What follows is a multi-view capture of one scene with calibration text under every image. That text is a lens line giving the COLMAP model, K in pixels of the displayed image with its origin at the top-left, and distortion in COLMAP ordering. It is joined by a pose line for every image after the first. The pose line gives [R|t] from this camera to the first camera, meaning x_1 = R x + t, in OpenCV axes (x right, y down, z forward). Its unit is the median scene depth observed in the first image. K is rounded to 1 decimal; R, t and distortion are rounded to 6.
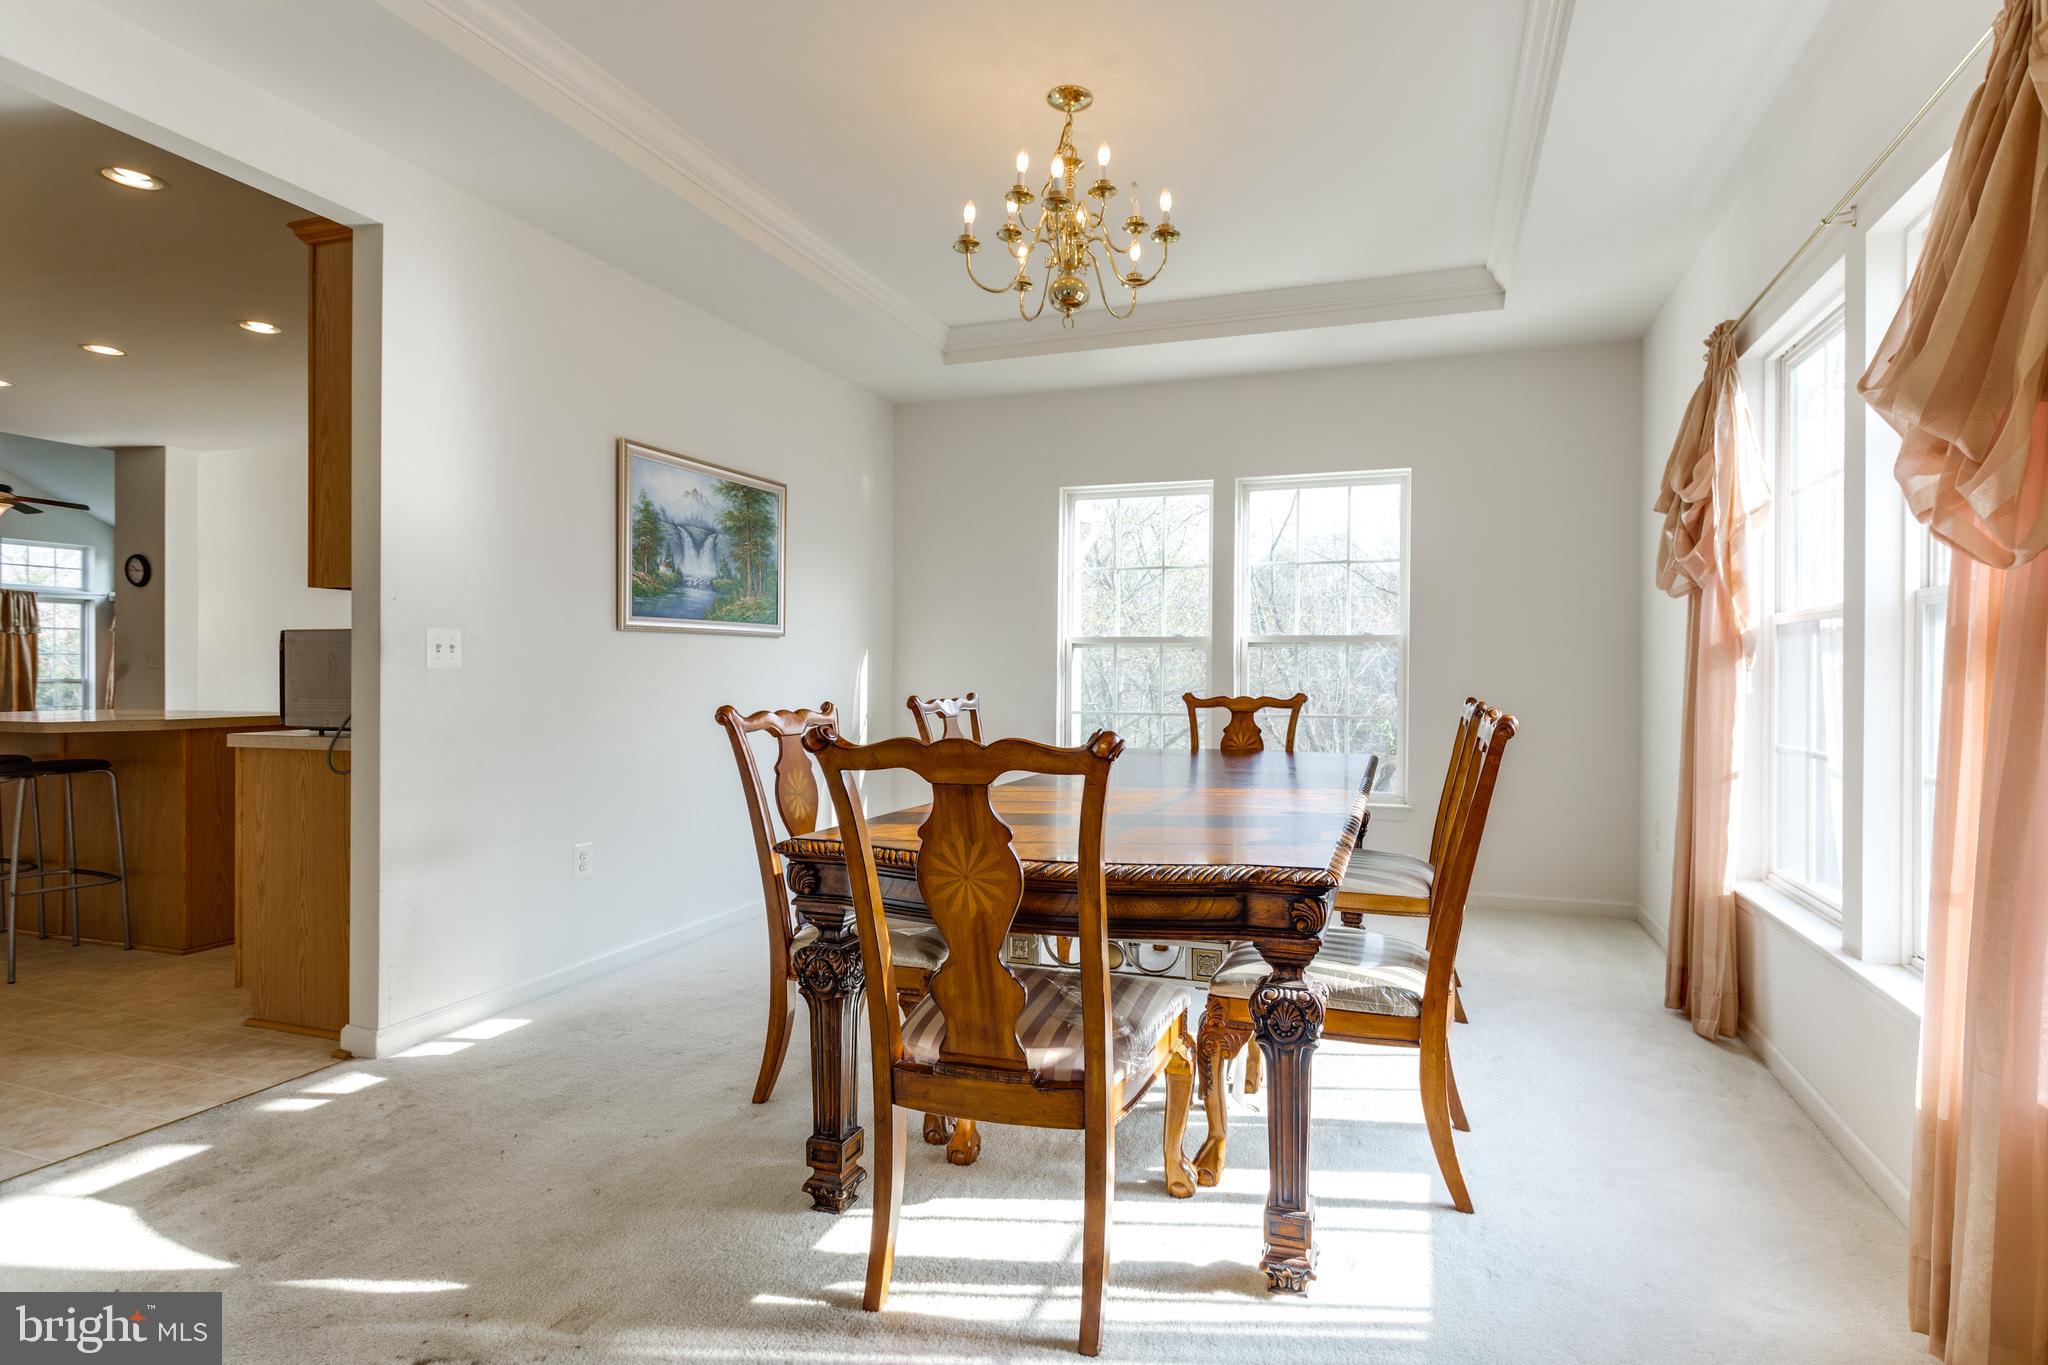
lens RADIAL K [[1042.1, 0, 1065.1], [0, 1042.1, 669.9], [0, 0, 1]] dist [0.008081, -0.003681]
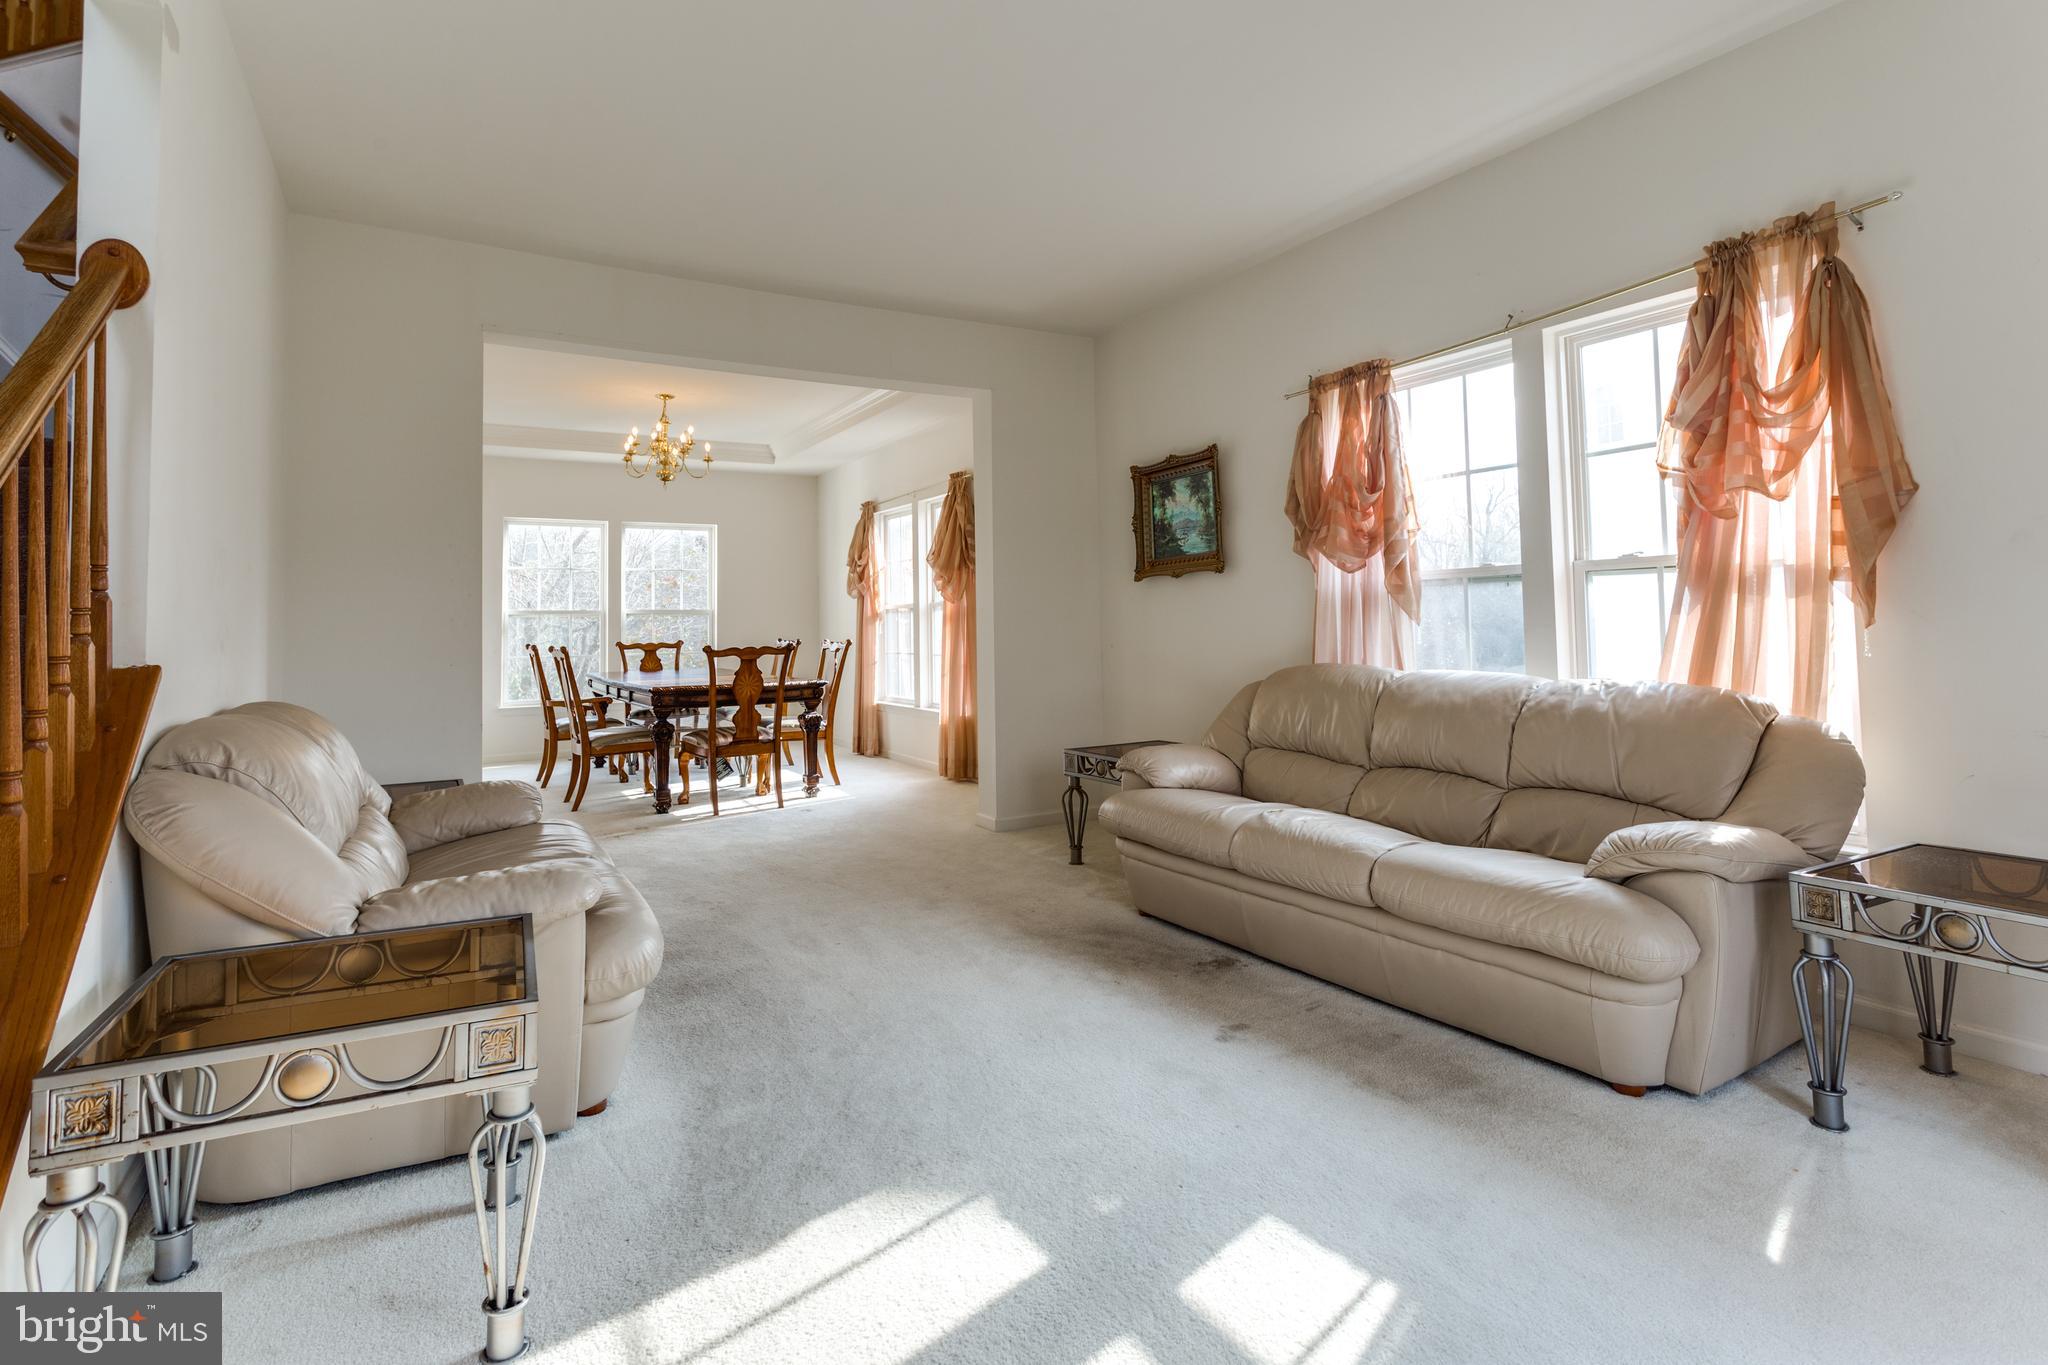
lens RADIAL K [[1042.1, 0, 1055.6], [0, 1042.1, 587.5], [0, 0, 1]] dist [0.008081, -0.003681]
pose [[0.645085, 0.011024, 0.764031, -0.933142], [0.016961, 0.999443, -0.028742, -0.009208], [-0.763923, 0.031500, 0.644539, -0.929738]]
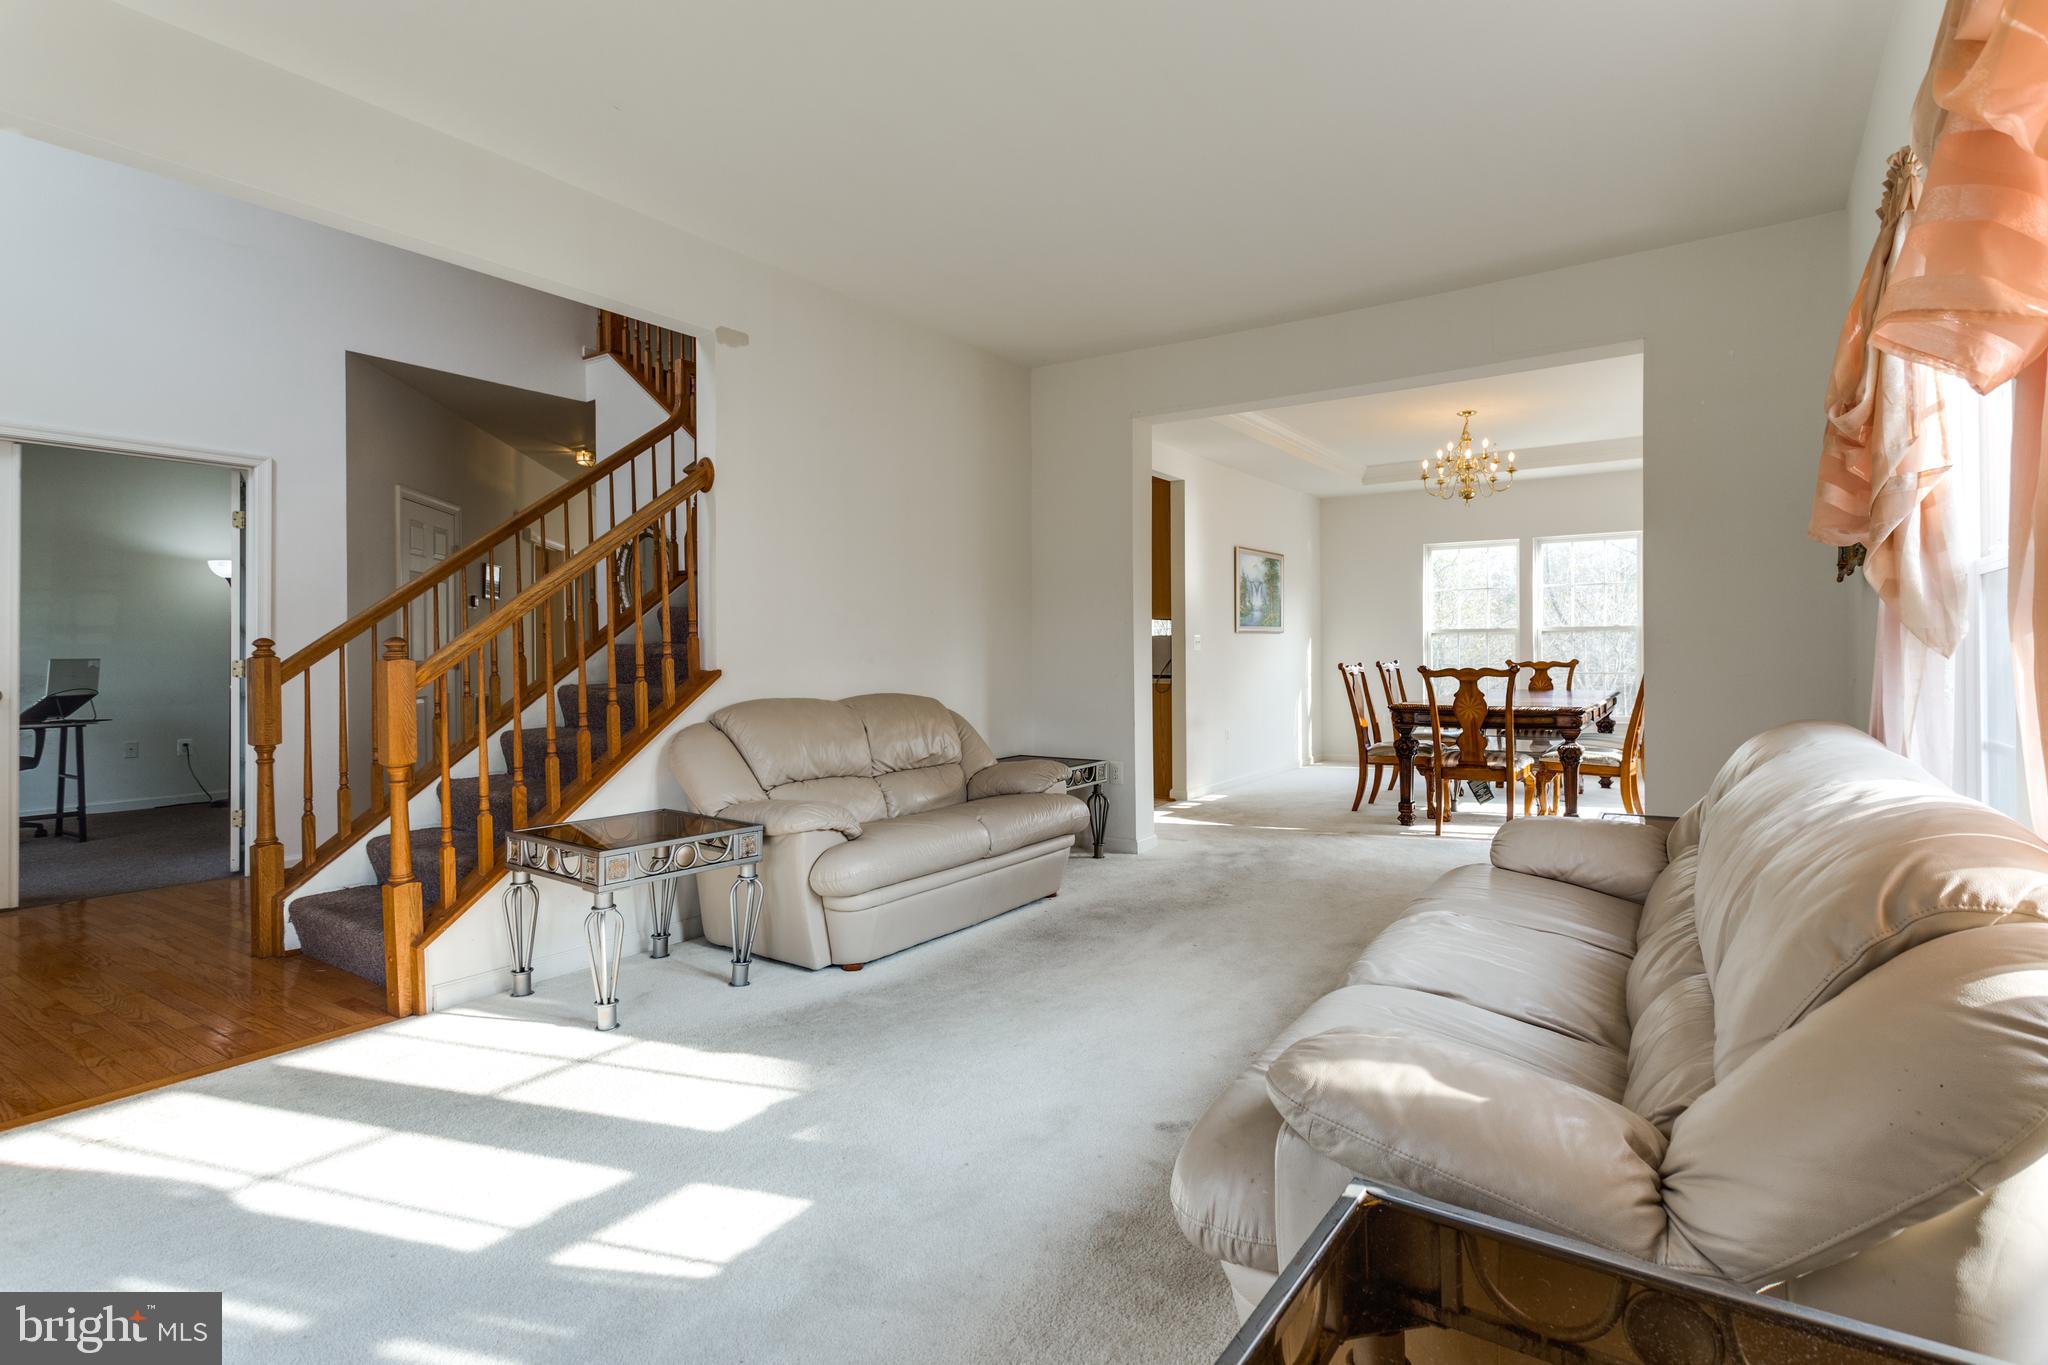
lens RADIAL K [[1026.4, 0, 1040.0], [0, 1026.4, 649.8], [0, 0, 1]] dist [-0.004160, -0.000010]
pose [[0.966123, -0.011346, -0.257833, -0.253911], [0.011611, 0.999932, -0.000496, -0.005295], [0.257821, -0.002514, 0.966189, -1.146998]]
